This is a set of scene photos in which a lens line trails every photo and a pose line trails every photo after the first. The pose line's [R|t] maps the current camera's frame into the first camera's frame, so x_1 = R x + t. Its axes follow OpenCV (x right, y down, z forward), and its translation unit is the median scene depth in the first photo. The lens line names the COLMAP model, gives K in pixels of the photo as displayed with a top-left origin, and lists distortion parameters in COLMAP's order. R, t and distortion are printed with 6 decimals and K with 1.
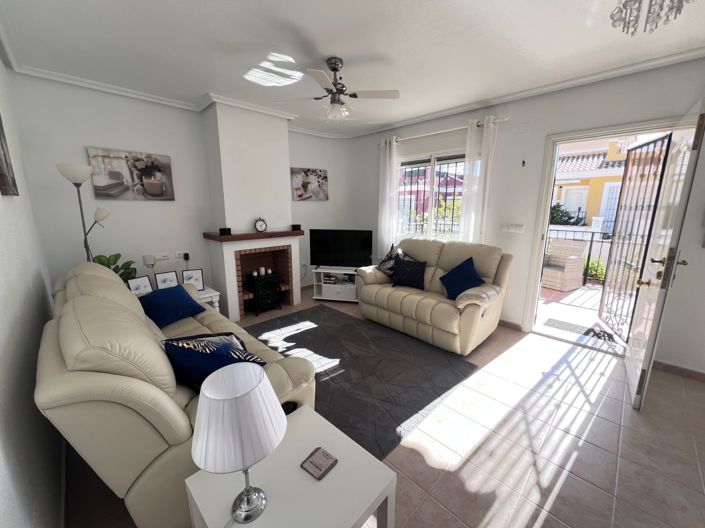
lens RADIAL K [[281.8, 0, 352.4], [0, 281.8, 263.1], [0, 0, 1]] dist [-0.000715, -0.000199]
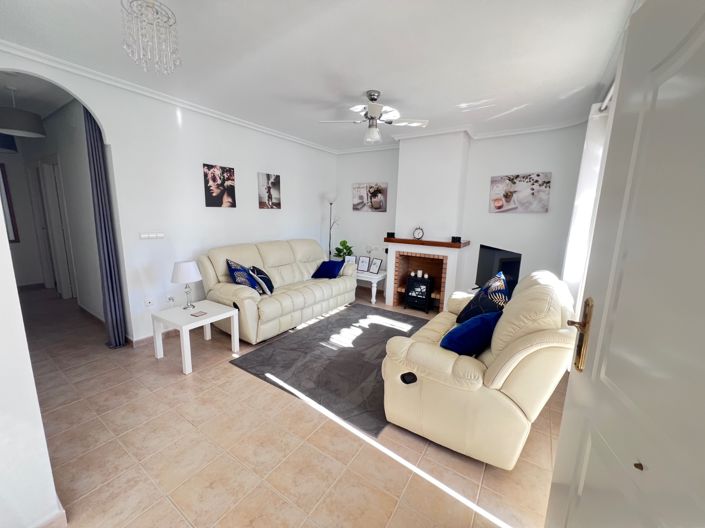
lens RADIAL K [[281.8, 0, 353.0], [0, 281.8, 263.6], [0, 0, 1]] dist [-0.000715, -0.000199]
pose [[0.206948, 0.175958, -0.962399, 0.718541], [-0.219919, 0.966886, 0.129489, -0.100194], [0.953314, 0.184853, 0.238791, 0.471065]]
